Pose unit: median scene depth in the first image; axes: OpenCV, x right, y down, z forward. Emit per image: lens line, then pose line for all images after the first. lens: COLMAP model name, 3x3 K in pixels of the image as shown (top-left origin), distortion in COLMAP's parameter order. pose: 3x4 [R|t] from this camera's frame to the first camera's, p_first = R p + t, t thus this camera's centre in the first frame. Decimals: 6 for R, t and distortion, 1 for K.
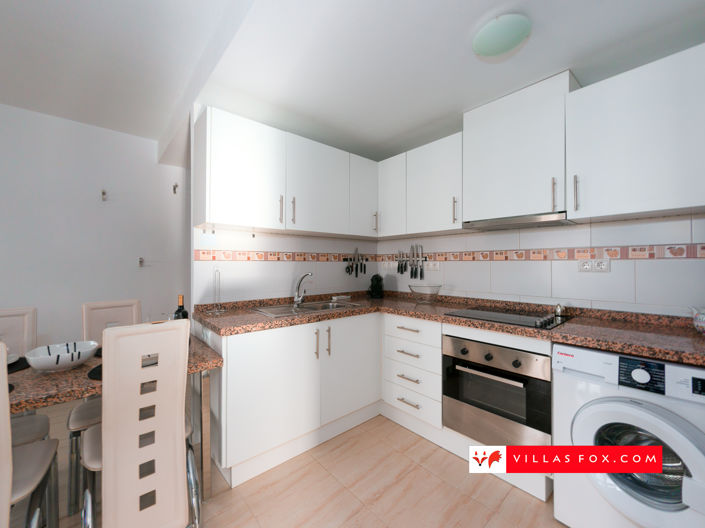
lens RADIAL K [[285.2, 0, 352.5], [0, 285.2, 264.0], [0, 0, 1]] dist [0.000499, -0.000040]
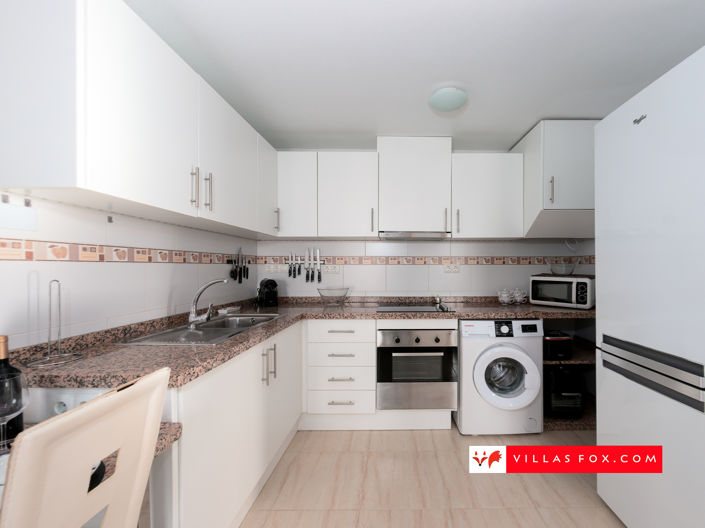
lens RADIAL K [[284.8, 0, 395.8], [0, 284.8, 271.8], [0, 0, 1]] dist [-0.000714, -0.000059]
pose [[0.656266, -0.011529, 0.754441, -0.420830], [-0.001173, 0.999866, 0.016299, -0.000972], [-0.754528, -0.011582, 0.656165, 0.179811]]
